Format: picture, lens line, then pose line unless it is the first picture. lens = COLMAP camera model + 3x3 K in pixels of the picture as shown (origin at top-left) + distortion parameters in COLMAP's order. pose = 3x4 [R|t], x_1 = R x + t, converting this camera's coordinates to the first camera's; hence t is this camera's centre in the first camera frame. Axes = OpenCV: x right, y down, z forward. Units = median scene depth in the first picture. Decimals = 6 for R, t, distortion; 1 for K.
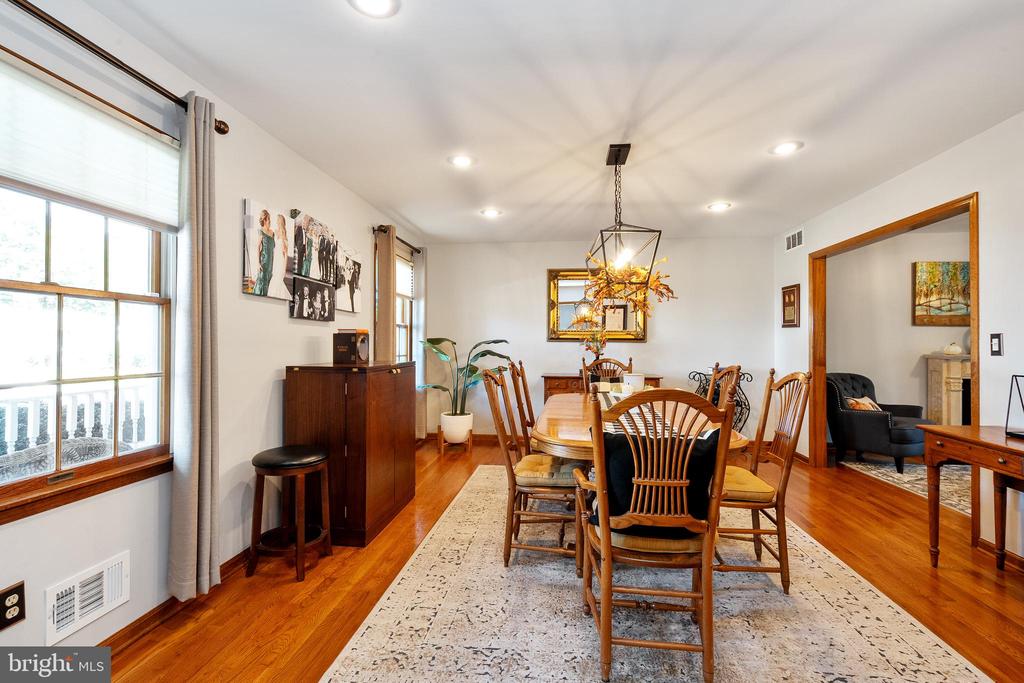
lens RADIAL K [[460.1, 0, 508.6], [0, 460.1, 341.5], [0, 0, 1]] dist [-0.002563, 0.000577]
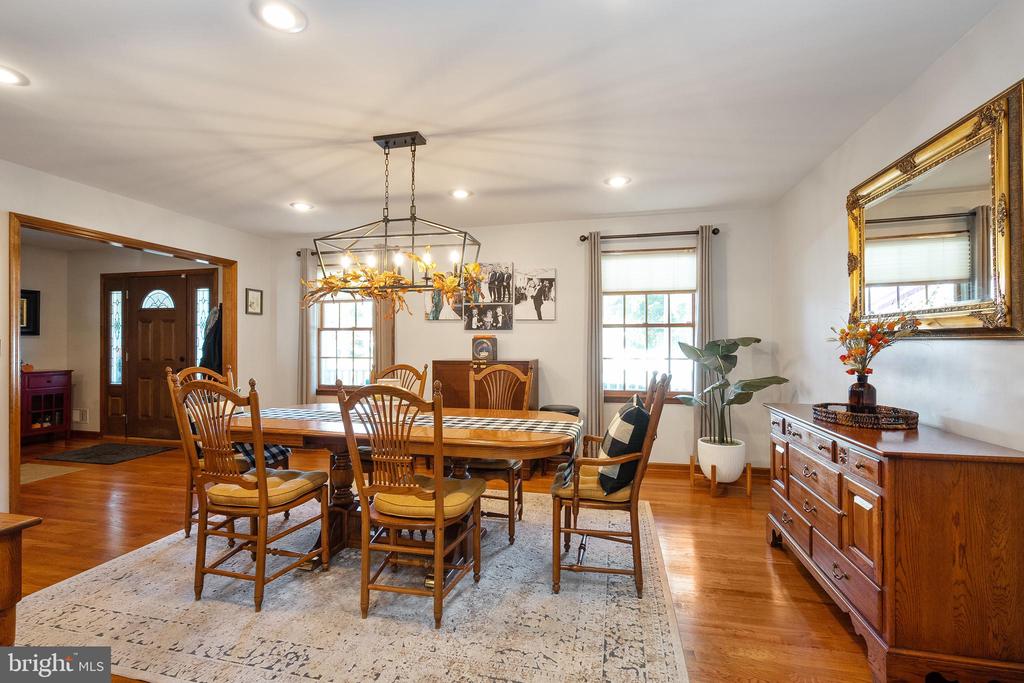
lens RADIAL K [[457.5, 0, 512.0], [0, 457.5, 341.5], [0, 0, 1]] dist [-0.001480, 0.000053]
pose [[-0.106109, -0.005706, -0.994338, 1.164892], [0.005544, 0.999965, -0.006329, 0.001670], [0.994339, -0.006184, -0.106073, 1.370527]]
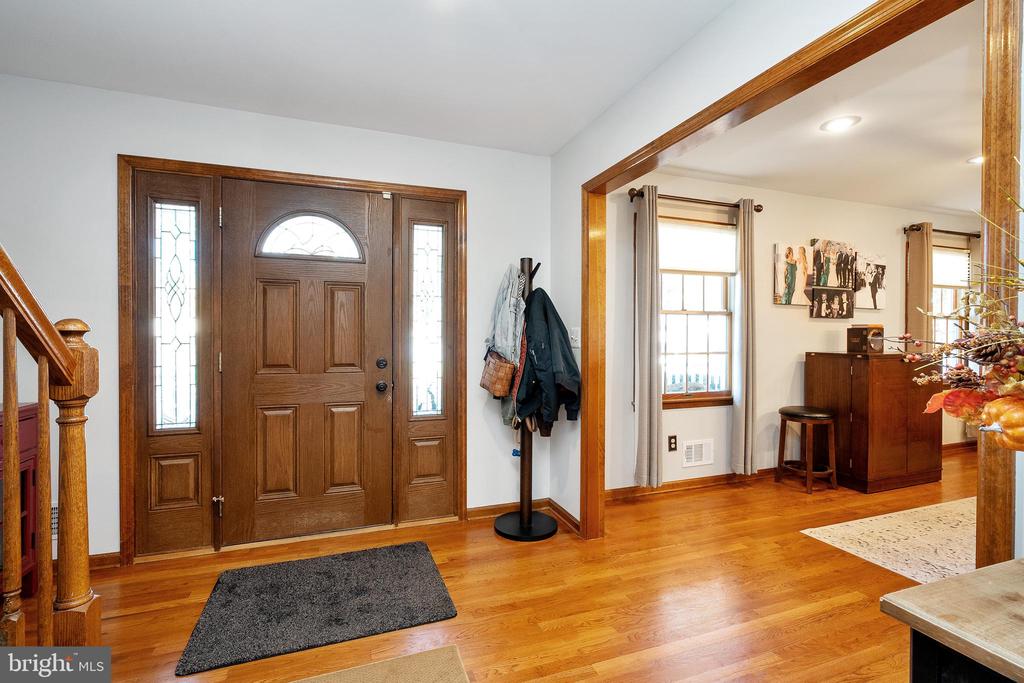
lens RADIAL K [[466.6, 0, 512.0], [0, 466.6, 341.5], [0, 0, 1]] dist [-0.002987, -0.000165]
pose [[0.455943, 0.006106, -0.889988, 0.375344], [0.004896, 0.999944, 0.009369, 0.002703], [0.889996, -0.008629, 0.455888, -0.454893]]
